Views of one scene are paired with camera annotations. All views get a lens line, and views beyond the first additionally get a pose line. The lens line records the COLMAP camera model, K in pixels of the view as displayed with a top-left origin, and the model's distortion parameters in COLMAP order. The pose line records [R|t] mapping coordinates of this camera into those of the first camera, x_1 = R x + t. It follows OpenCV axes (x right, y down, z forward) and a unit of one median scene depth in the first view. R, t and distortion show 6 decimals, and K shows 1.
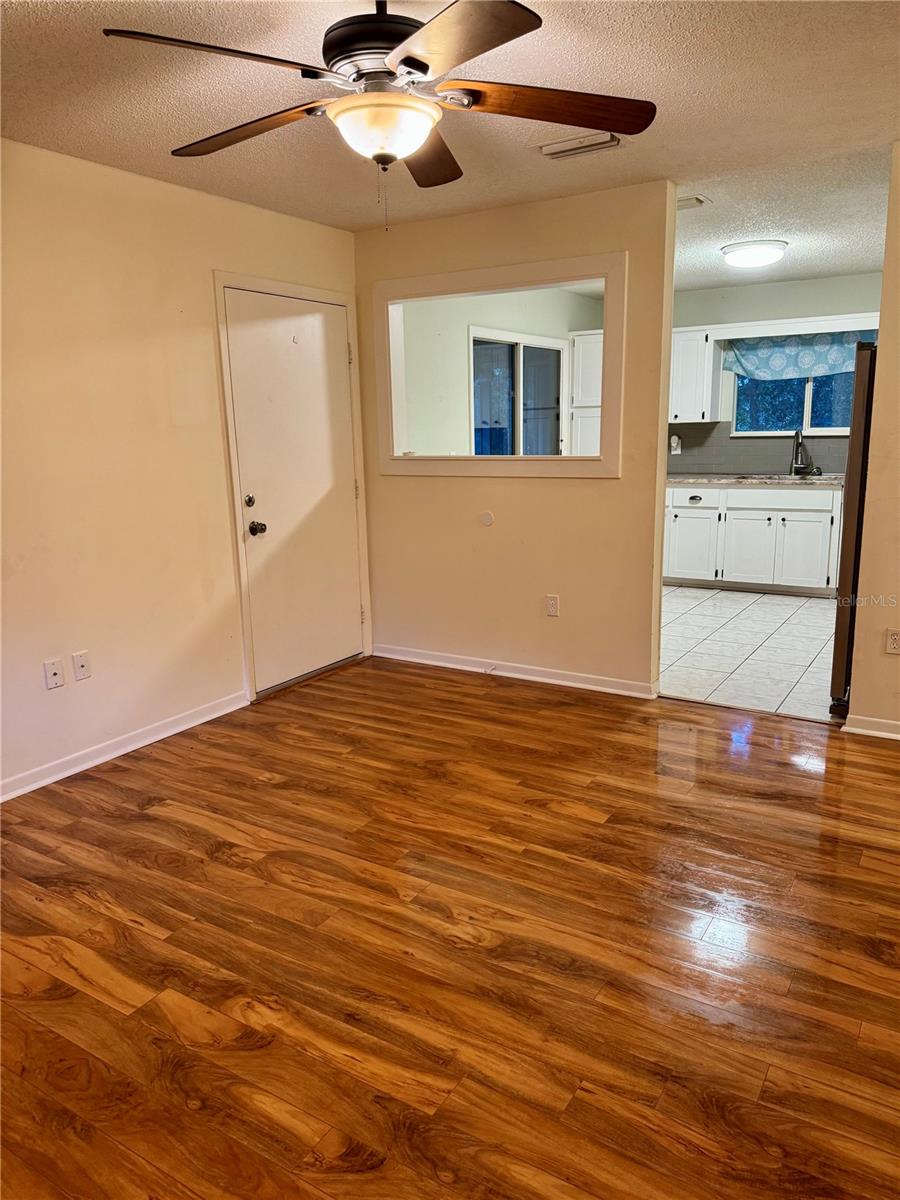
lens RADIAL K [[857.6, 0, 449.8], [0, 857.6, 602.3], [0, 0, 1]] dist [0.066955, -0.016174]
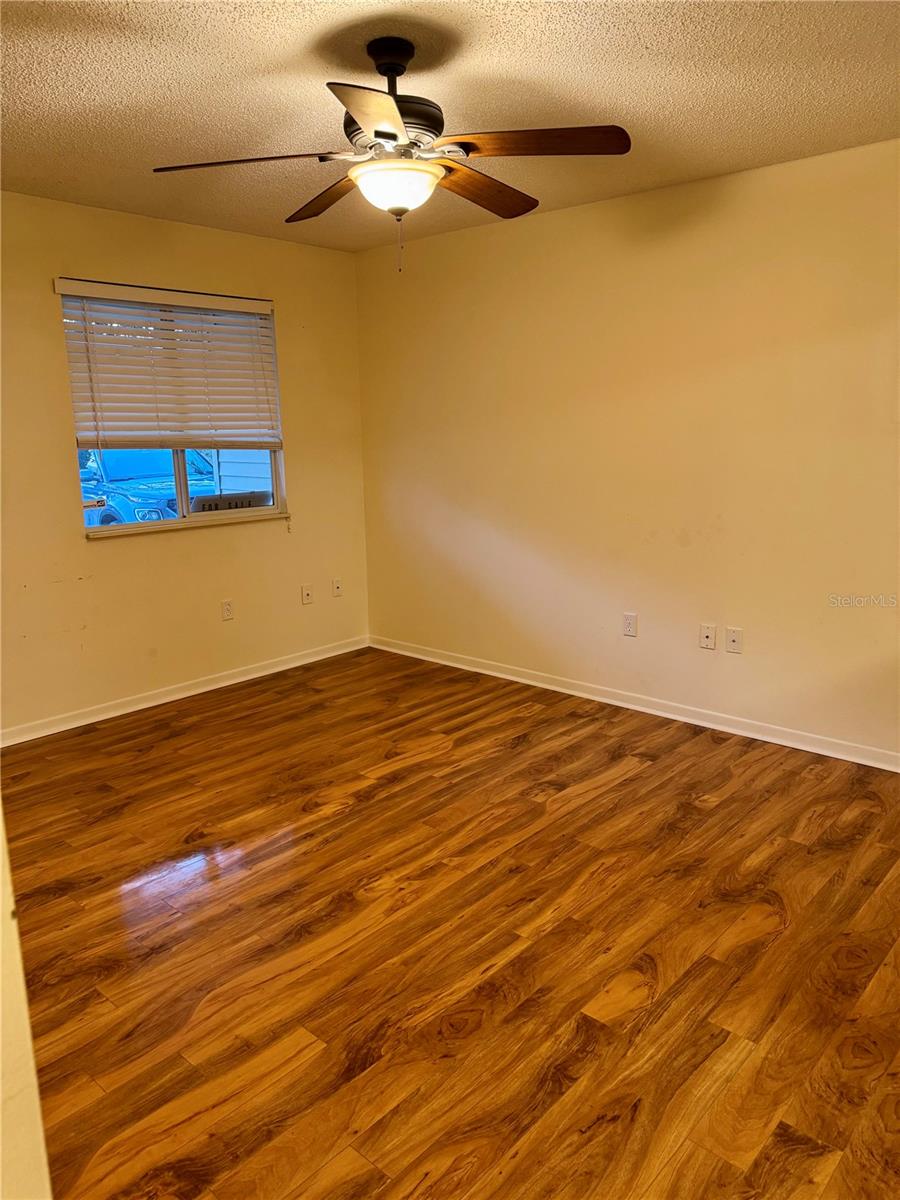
lens RADIAL K [[857.6, 0, 450.0], [0, 857.6, 597.3], [0, 0, 1]] dist [0.066955, -0.016174]
pose [[-0.178037, 0.218037, -0.959564, 0.775899], [-0.188285, 0.949577, 0.250702, -0.212037], [0.965842, 0.225306, -0.128007, 0.887009]]
